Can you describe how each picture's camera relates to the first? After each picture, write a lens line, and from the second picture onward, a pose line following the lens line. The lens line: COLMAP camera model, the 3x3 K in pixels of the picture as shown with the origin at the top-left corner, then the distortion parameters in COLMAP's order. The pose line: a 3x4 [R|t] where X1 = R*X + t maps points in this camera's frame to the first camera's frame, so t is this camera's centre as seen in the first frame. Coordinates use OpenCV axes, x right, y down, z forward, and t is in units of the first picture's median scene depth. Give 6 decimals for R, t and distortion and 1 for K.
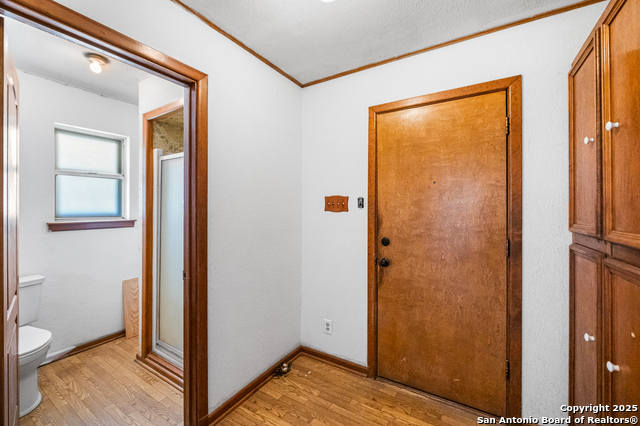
lens RADIAL K [[263.2, 0, 319.2], [0, 263.2, 208.4], [0, 0, 1]] dist [-0.007521, -0.000942]
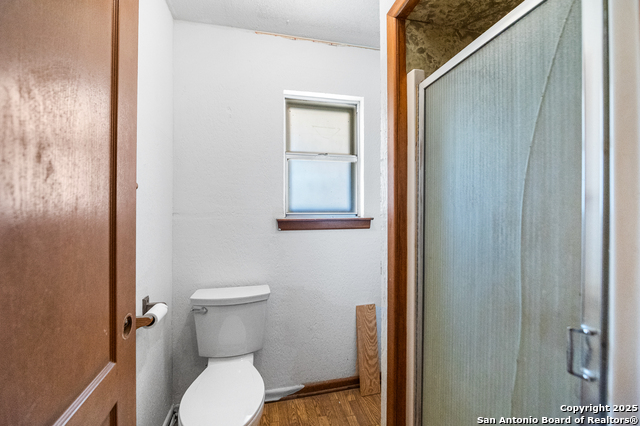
lens RADIAL K [[263.2, 0, 319.1], [0, 263.2, 212.2], [0, 0, 1]] dist [-0.007521, -0.000942]
pose [[0.713485, 0.000465, -0.700670, -0.367593], [0.004161, 0.999979, 0.004901, 0.029216], [0.700658, -0.006412, 0.713468, 0.481757]]
